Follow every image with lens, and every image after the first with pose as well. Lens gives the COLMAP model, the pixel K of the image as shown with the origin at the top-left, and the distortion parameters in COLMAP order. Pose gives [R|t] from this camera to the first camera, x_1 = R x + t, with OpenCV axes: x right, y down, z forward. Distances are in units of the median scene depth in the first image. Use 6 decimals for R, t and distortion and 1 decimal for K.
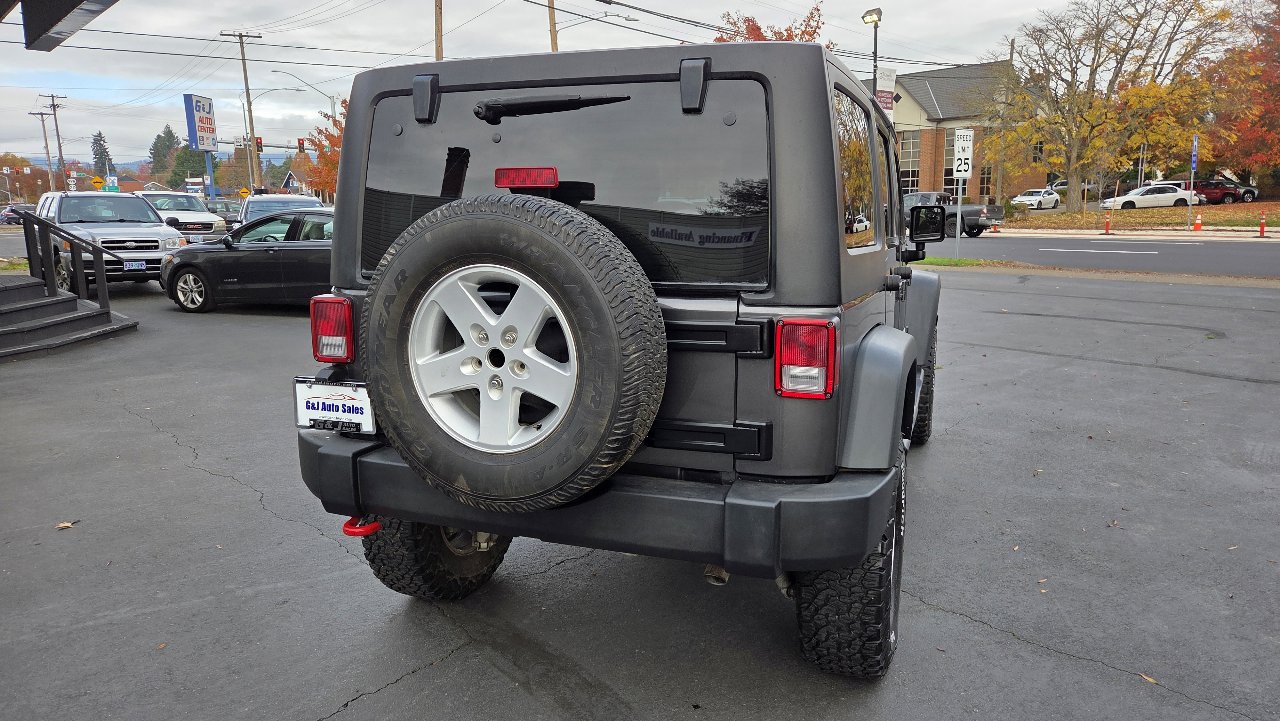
lens RADIAL K [[848.7, 0, 640.0], [0, 848.7, 360.5], [0, 0, 1]] dist [0.063720, -0.051345]
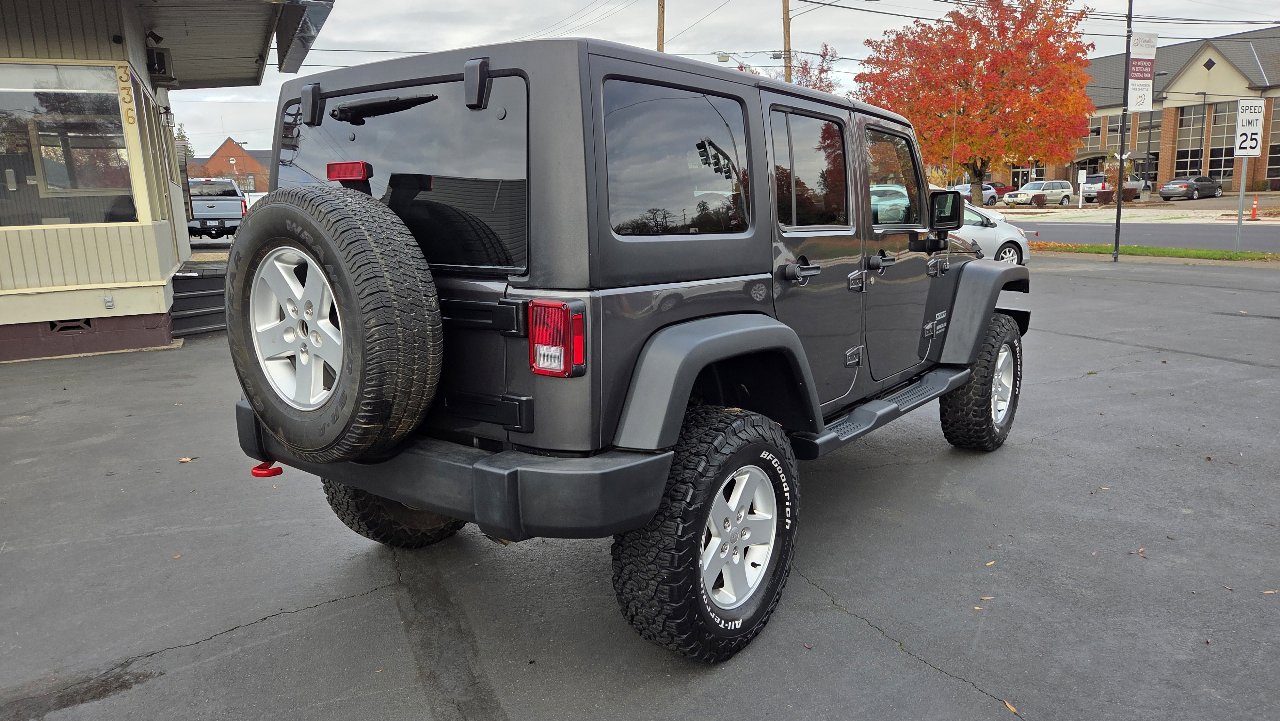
lens RADIAL K [[846.1, 0, 636.4], [0, 846.1, 364.3], [0, 0, 1]] dist [0.068423, -0.053285]
pose [[0.955642, 0.045102, -0.291056, 0.490834], [-0.040976, 0.998955, 0.020260, 0.003336], [0.291665, -0.007435, 0.956492, 0.016997]]
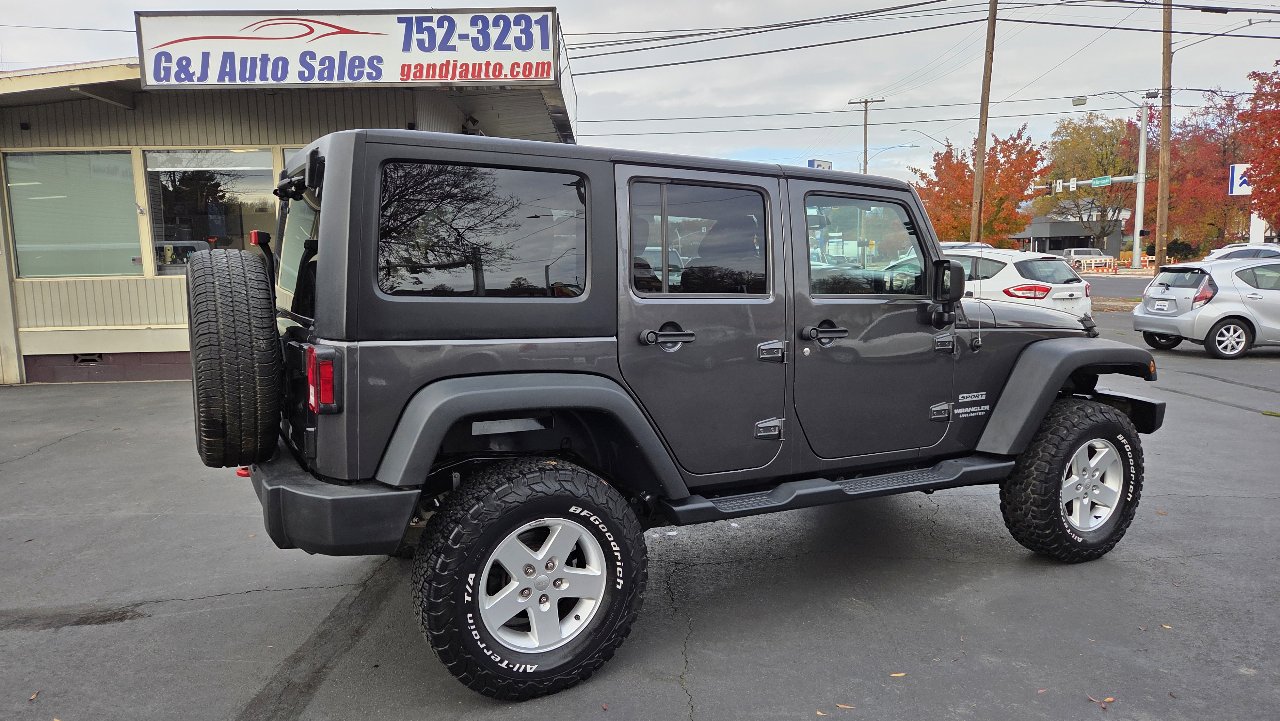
lens RADIAL K [[847.7, 0, 639.3], [0, 847.7, 375.5], [0, 0, 1]] dist [0.073805, -0.061823]
pose [[0.756275, 0.095451, -0.647254, 1.113200], [-0.121091, 0.992629, 0.004897, -0.058991], [0.642951, 0.074673, 0.762259, 0.281727]]
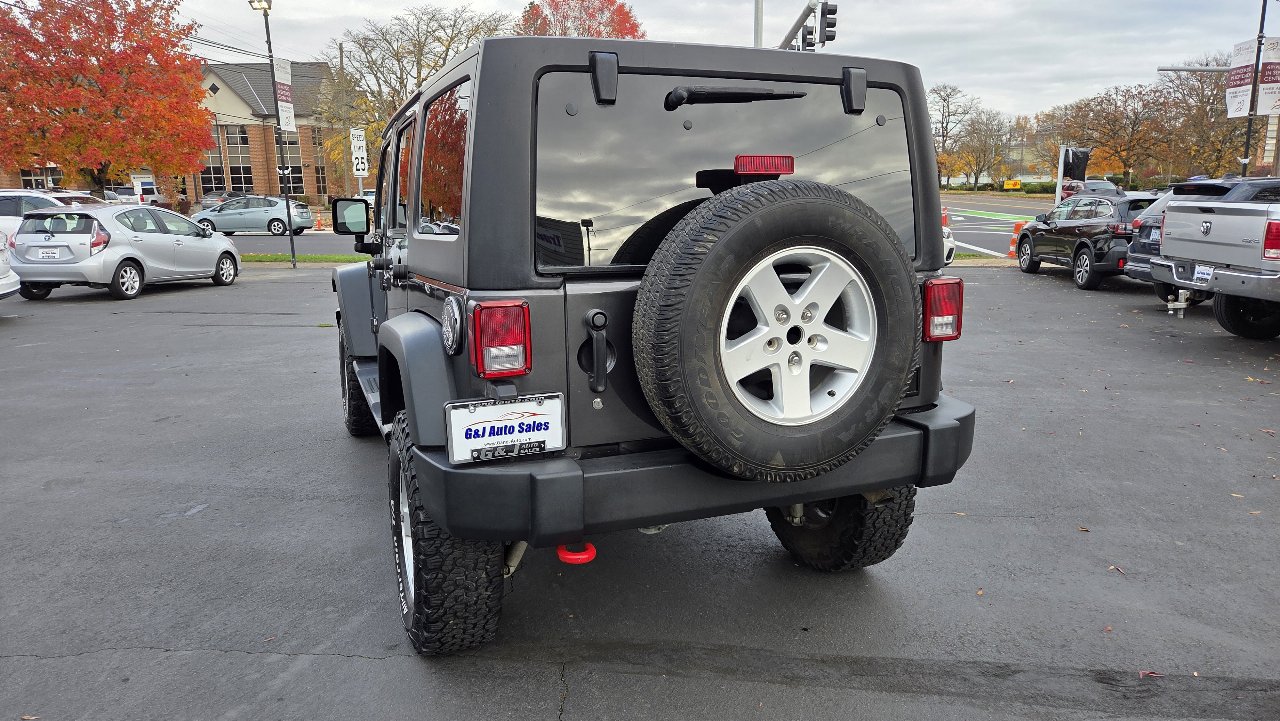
lens RADIAL K [[849.0, 0, 635.1], [0, 849.0, 356.0], [0, 0, 1]] dist [0.068732, -0.056356]
pose [[0.733801, -0.122441, 0.668240, -0.833857], [0.125237, 0.991147, 0.044082, -0.039896], [-0.667721, 0.051341, 0.742639, 0.282935]]
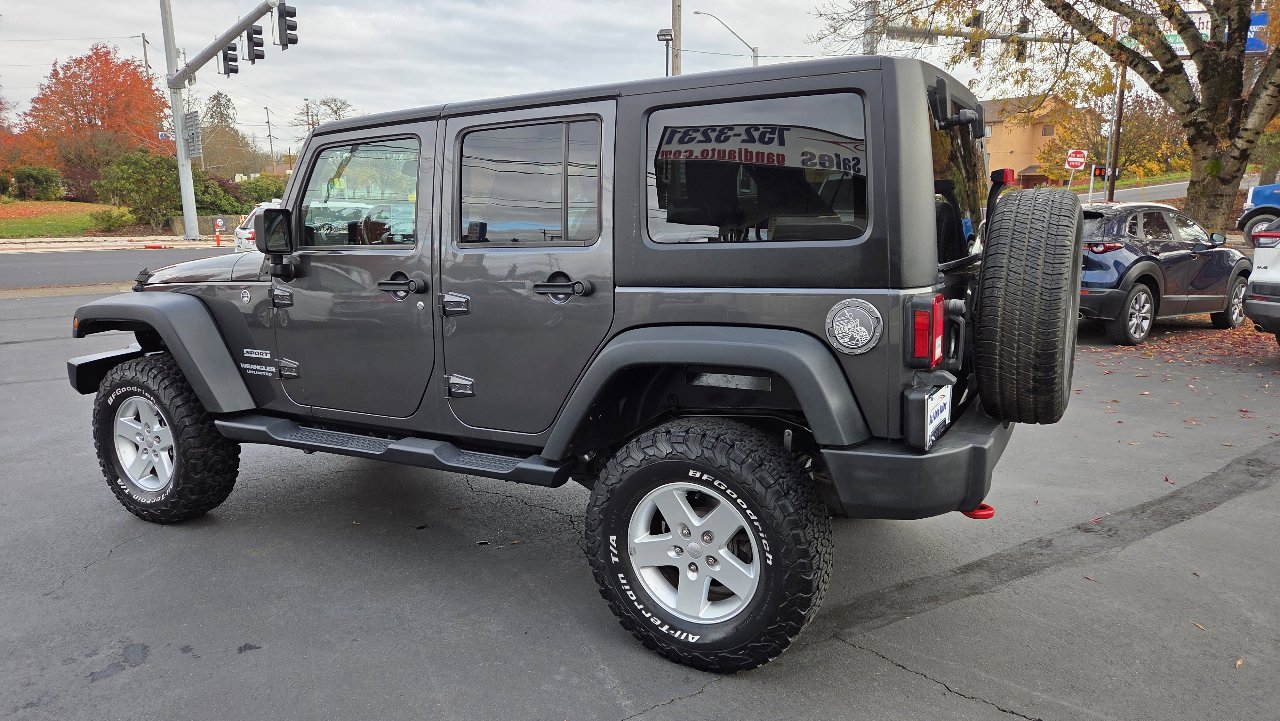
lens RADIAL K [[846.1, 0, 636.4], [0, 846.1, 364.3], [0, 0, 1]] dist [0.068423, -0.053285]
pose [[0.156041, -0.177737, 0.971628, -1.301820], [0.188835, 0.970902, 0.147277, -0.183842], [-0.969532, 0.160496, 0.185064, 1.069497]]
